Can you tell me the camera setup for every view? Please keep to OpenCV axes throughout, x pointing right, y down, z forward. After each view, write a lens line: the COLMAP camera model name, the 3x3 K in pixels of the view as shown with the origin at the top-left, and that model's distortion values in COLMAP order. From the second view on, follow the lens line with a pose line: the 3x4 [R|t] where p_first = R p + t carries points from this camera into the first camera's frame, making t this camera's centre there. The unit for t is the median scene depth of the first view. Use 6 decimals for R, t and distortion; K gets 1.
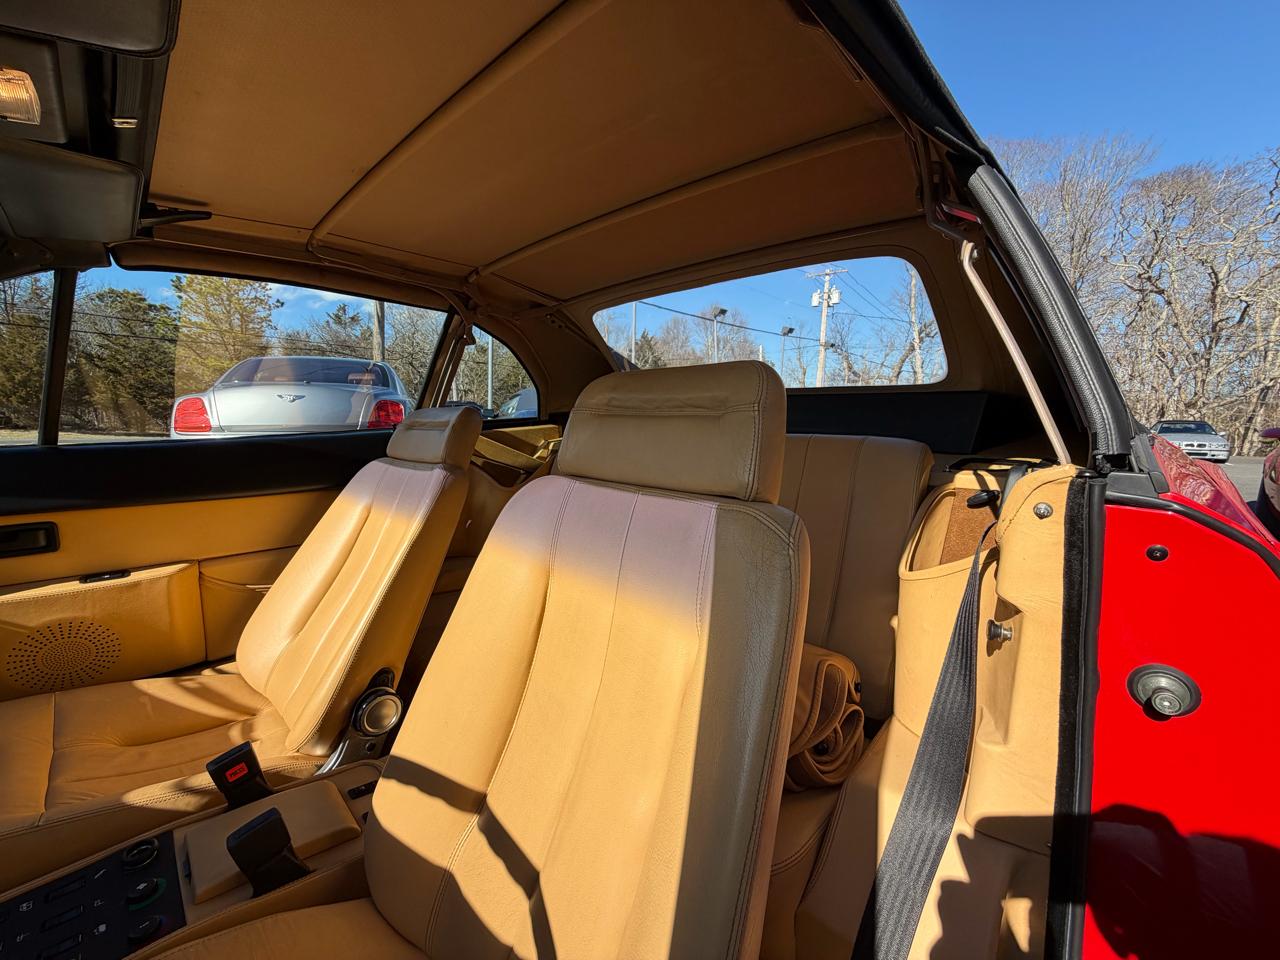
lens RADIAL K [[505.3, 0, 633.5], [0, 505.3, 480.2], [0, 0, 1]] dist [-0.000571, 0.000229]
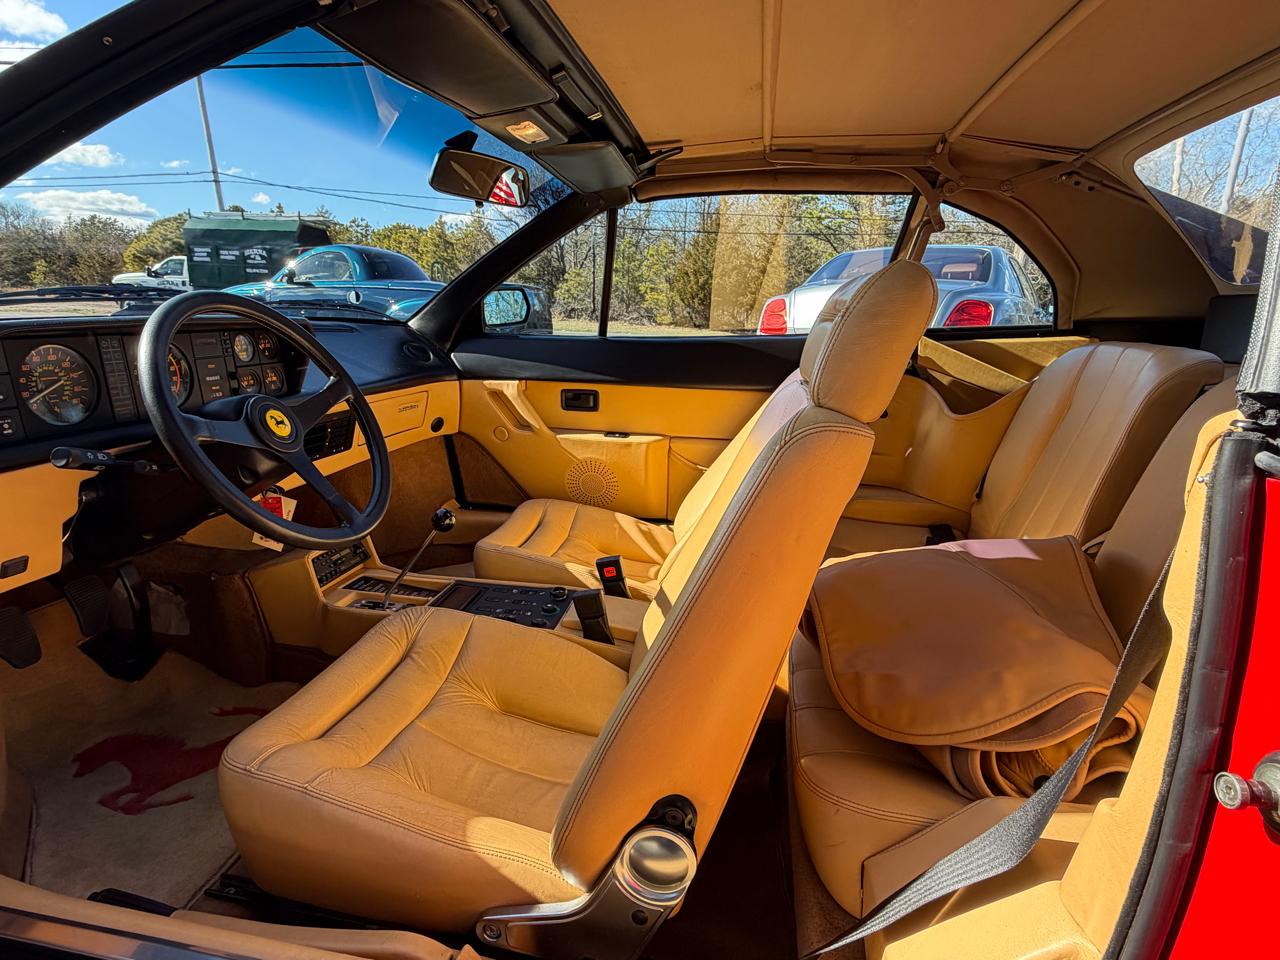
lens RADIAL K [[709.4, 0, 646.4], [0, 709.4, 477.1], [0, 0, 1]] dist [0.015327, 0.000406]
pose [[0.576187, 0.191974, -0.794452, 0.386650], [-0.121285, 0.981345, 0.149172, 0.004559], [0.808269, 0.010404, 0.588722, -0.045157]]
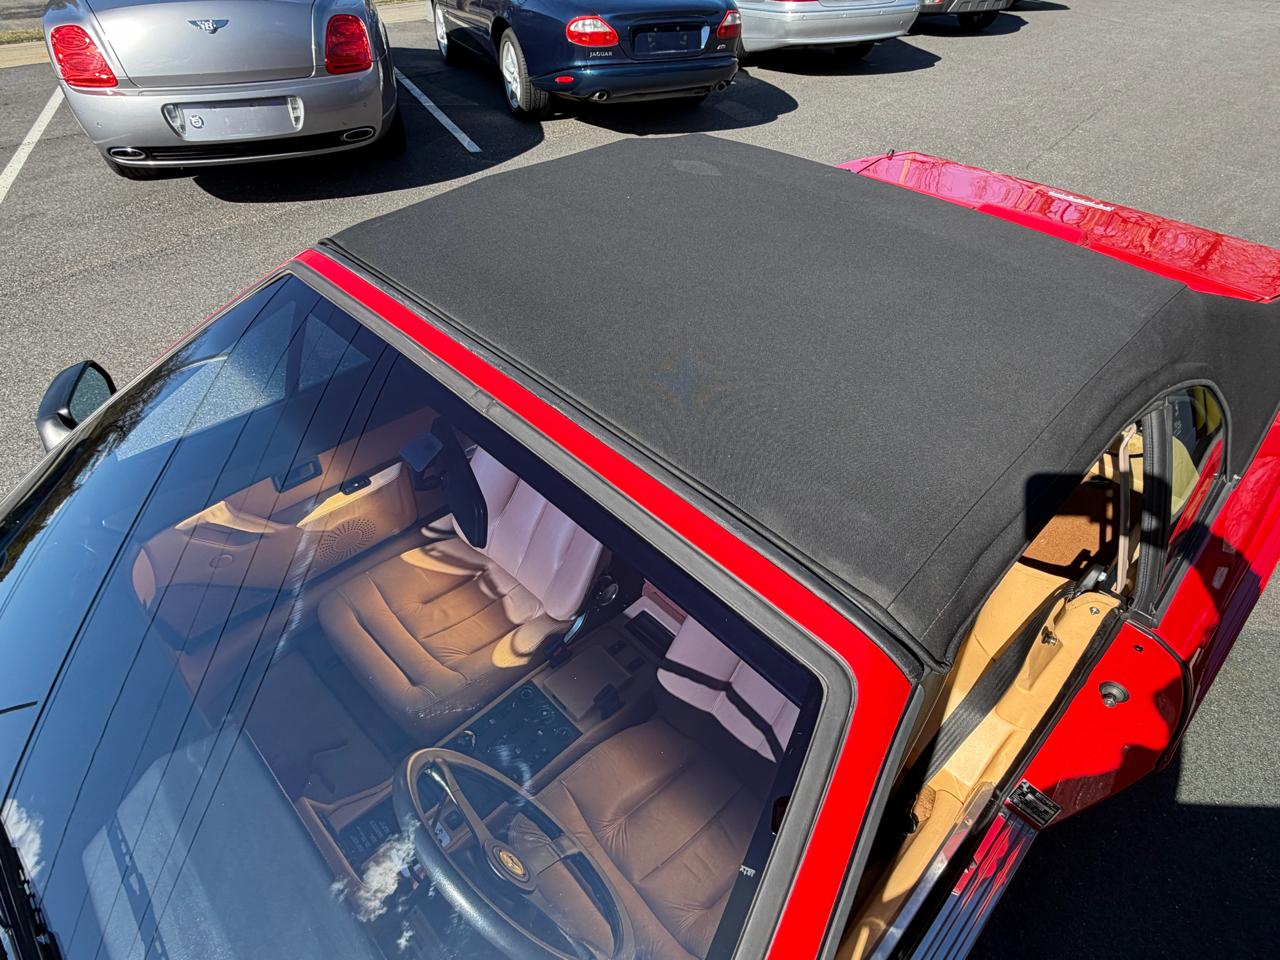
lens RADIAL K [[695.4, 0, 633.7], [0, 695.4, 476.5], [0, 0, 1]] dist [-0.000340, 0.001110]
pose [[0.999684, 0.024948, -0.003202, -0.262146], [-0.018724, 0.823127, 0.567548, -0.553675], [0.016795, -0.567309, 0.823334, -0.247057]]
